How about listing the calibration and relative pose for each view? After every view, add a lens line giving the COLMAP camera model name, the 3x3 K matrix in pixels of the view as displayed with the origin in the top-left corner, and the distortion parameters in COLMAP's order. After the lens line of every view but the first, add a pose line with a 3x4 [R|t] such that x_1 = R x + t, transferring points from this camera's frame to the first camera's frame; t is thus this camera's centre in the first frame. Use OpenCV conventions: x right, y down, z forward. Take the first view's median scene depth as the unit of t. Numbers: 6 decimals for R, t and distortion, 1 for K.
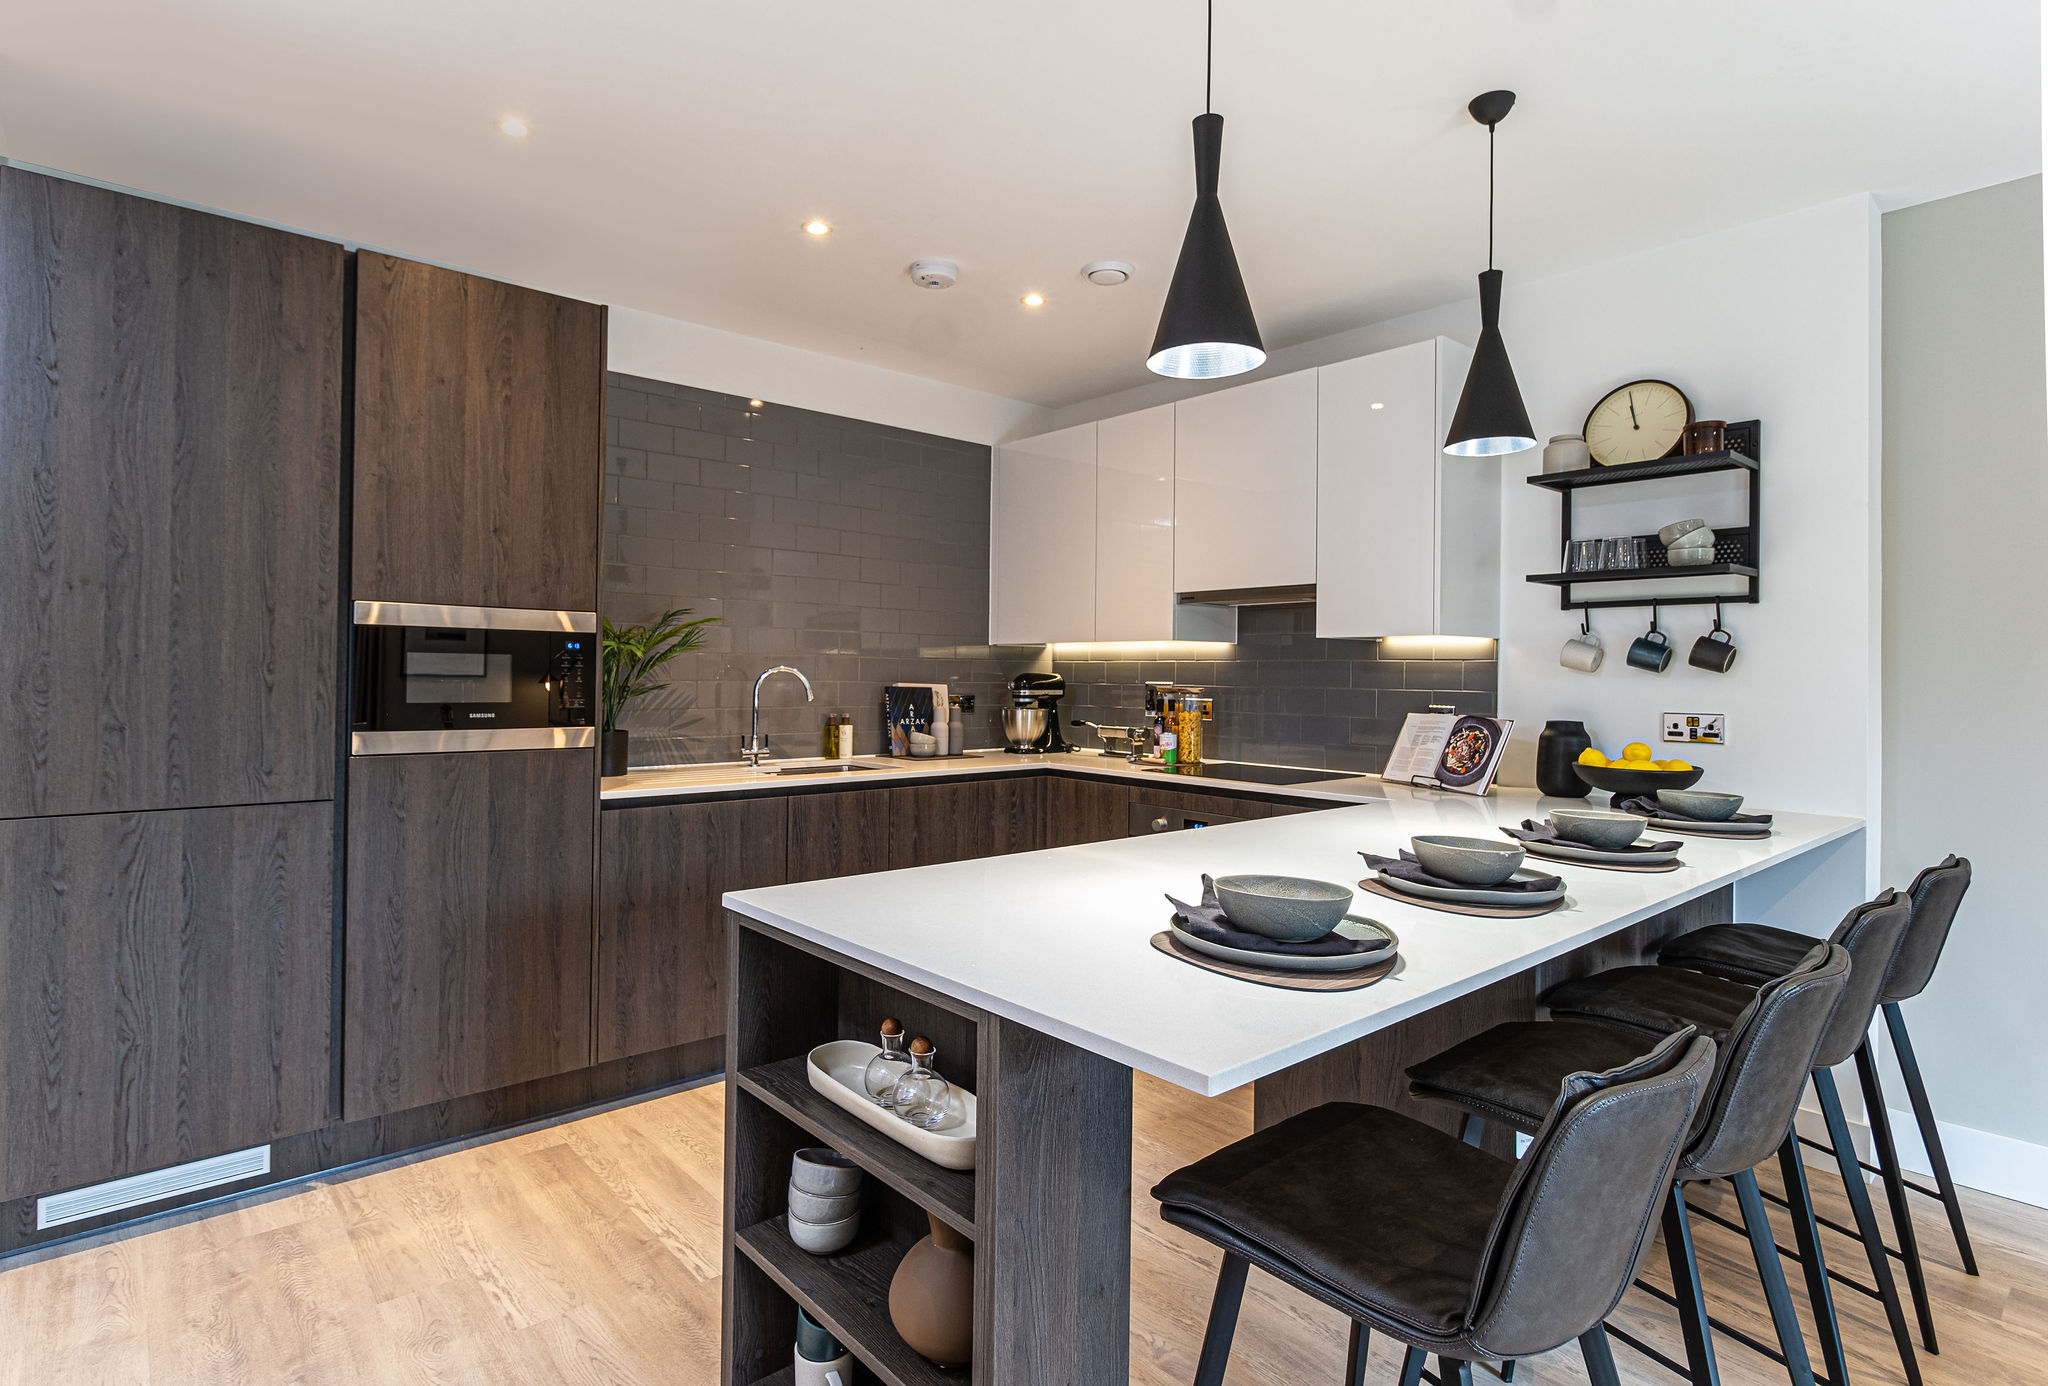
lens RADIAL K [[1034.2, 0, 981.3], [0, 1034.2, 664.4], [0, 0, 1]] dist [-0.000237, 0.000401]
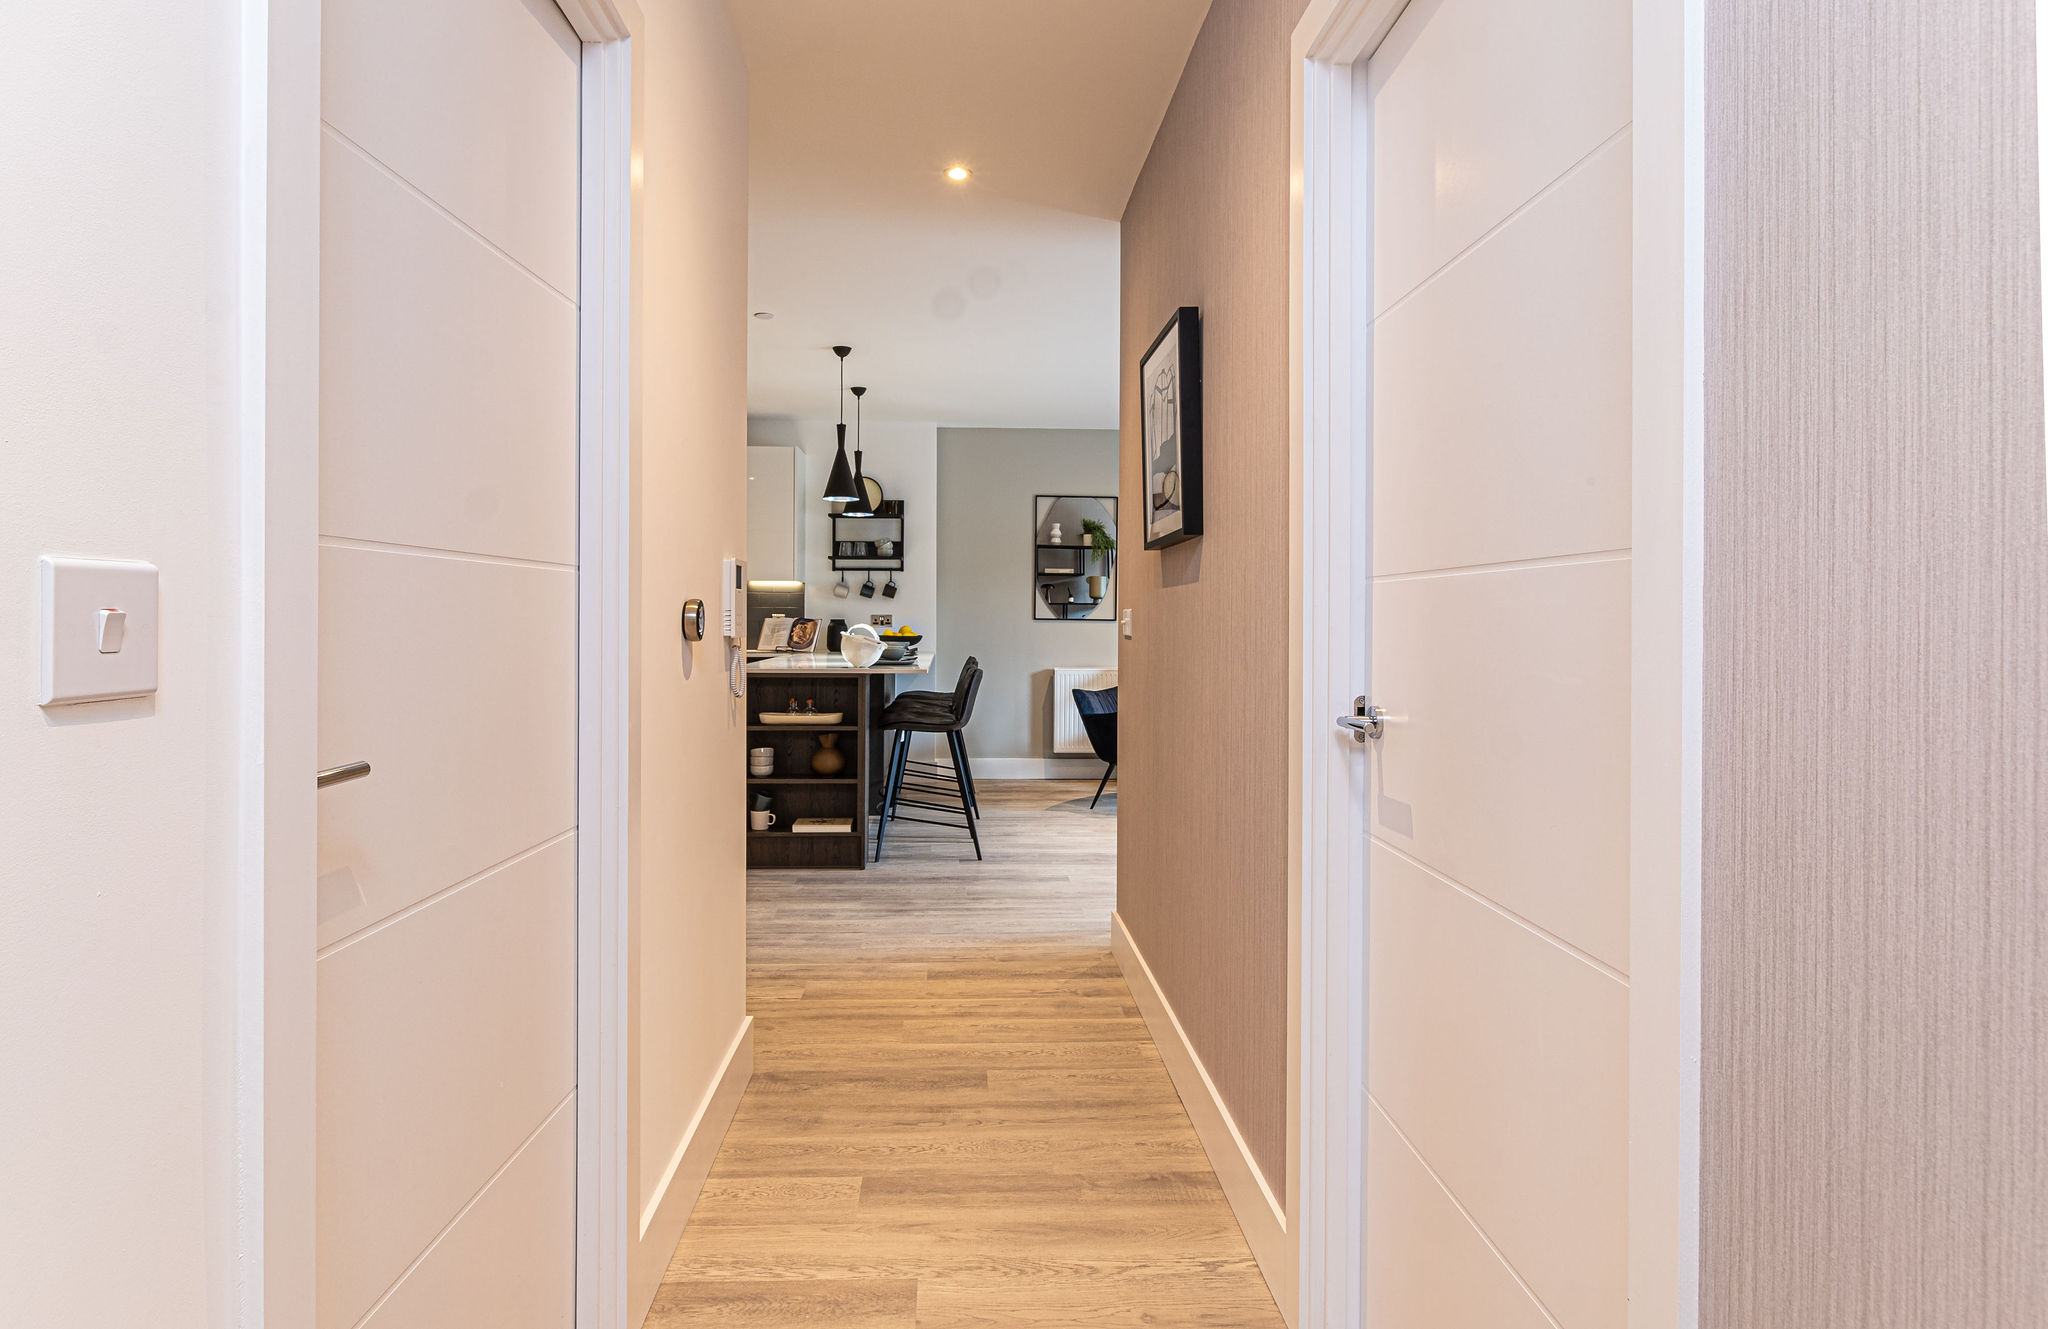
lens RADIAL K [[1097.4, 0, 1021.6], [0, 1097.4, 621.5], [0, 0, 1]] dist [-0.001880, -0.000023]
pose [[0.593503, -0.011836, 0.804745, -1.239172], [-0.004641, 0.999825, 0.018128, 0.014371], [-0.804818, -0.014494, 0.593344, -0.837824]]
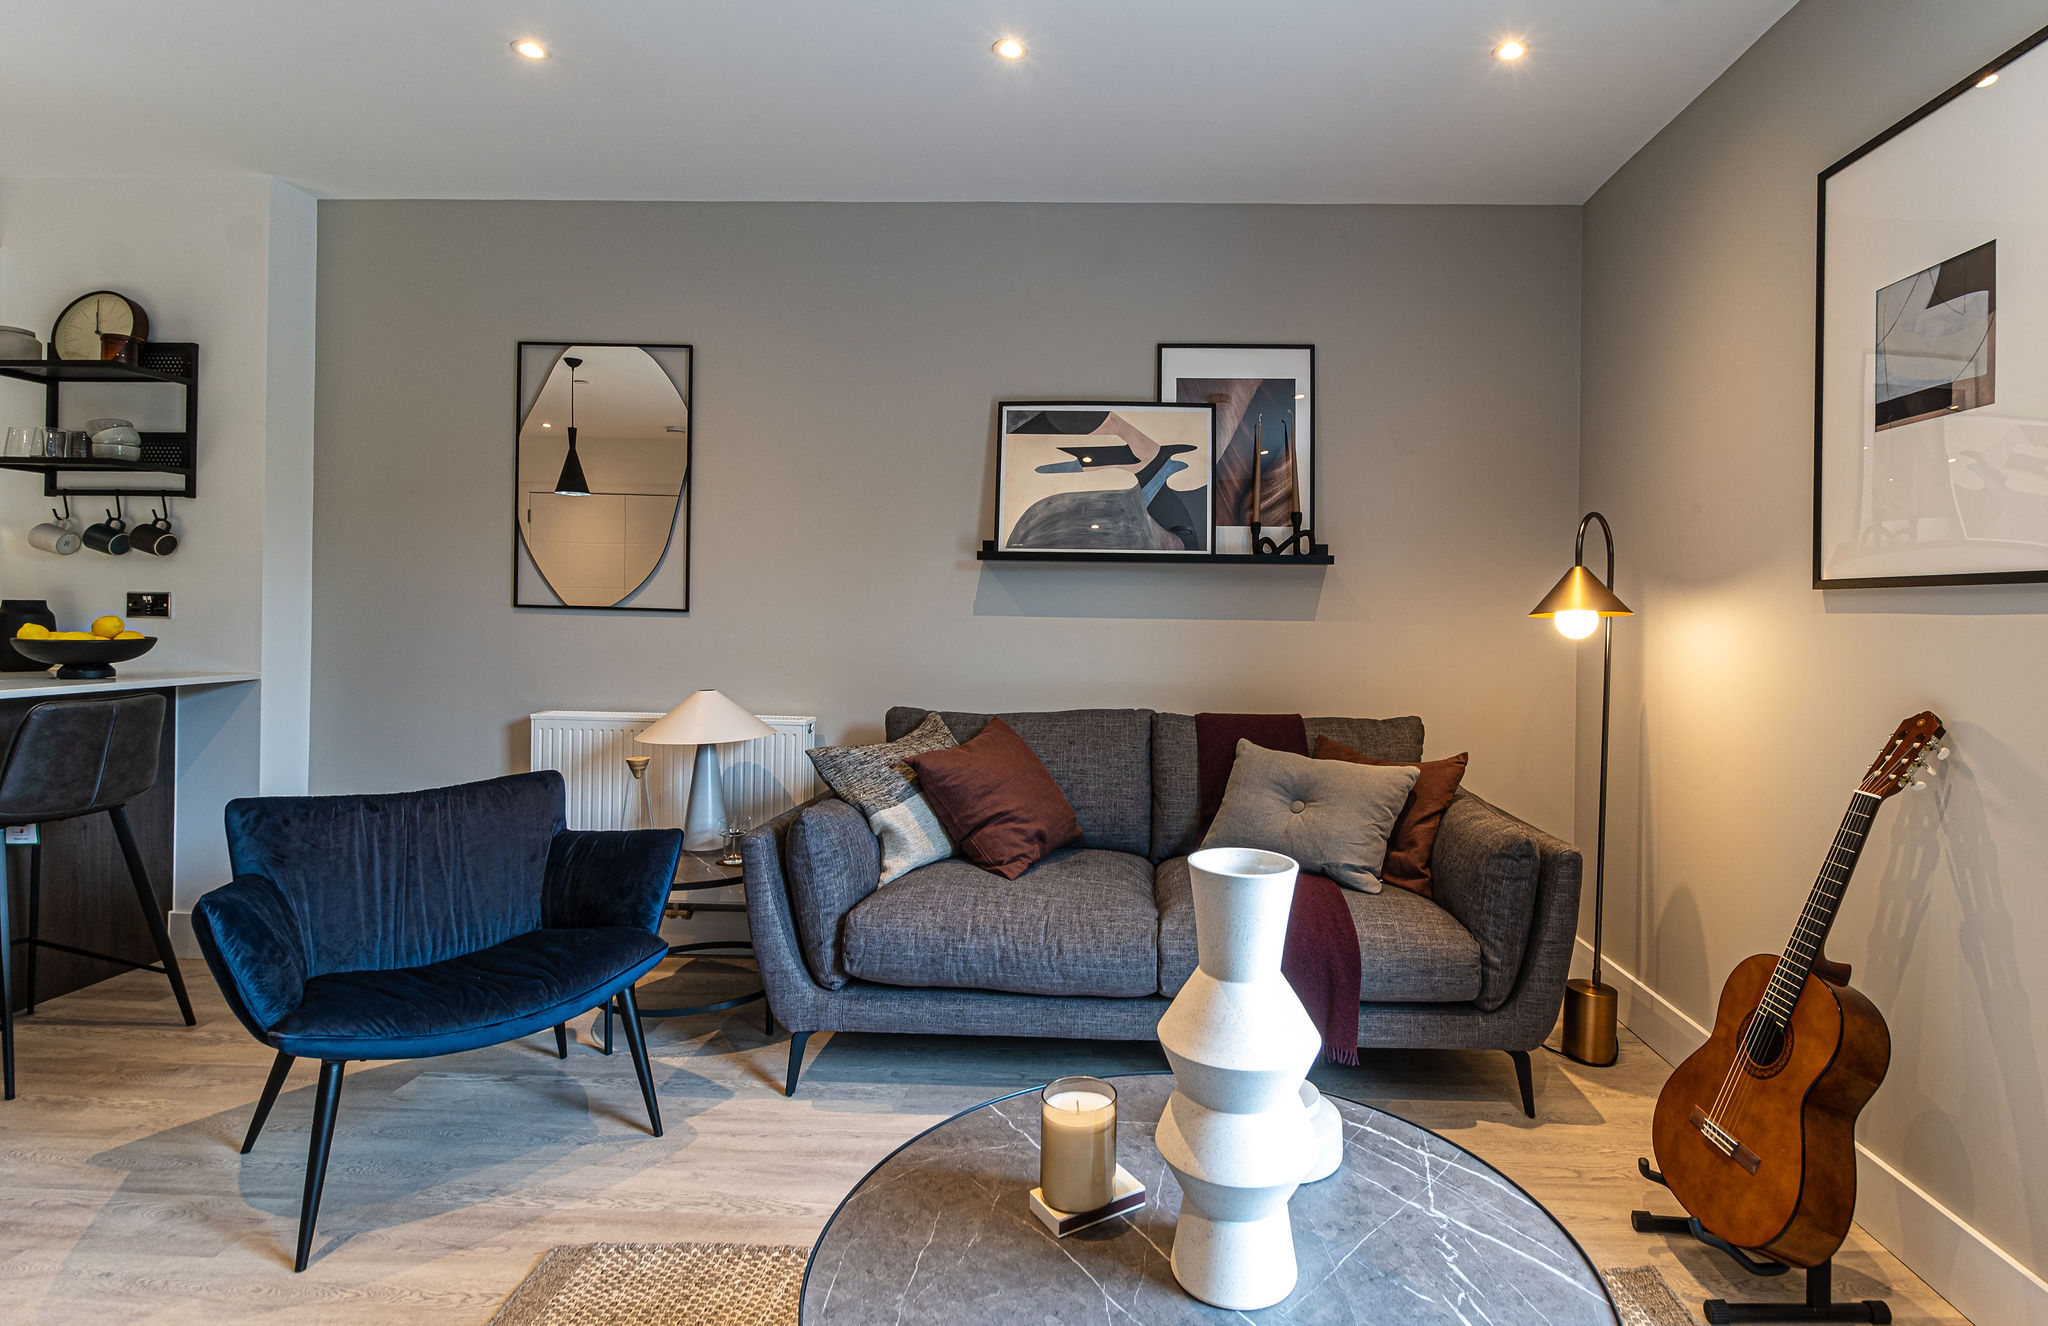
lens RADIAL K [[1002.2, 0, 1110.5], [0, 1002.2, 606.4], [0, 0, 1]] dist [-0.005014, -0.001231]
pose [[0.658381, 0.007548, 0.752647, 0.562653], [-0.017841, 0.999825, 0.005579, 0.038509], [-0.752473, -0.017102, 0.658401, -0.530540]]
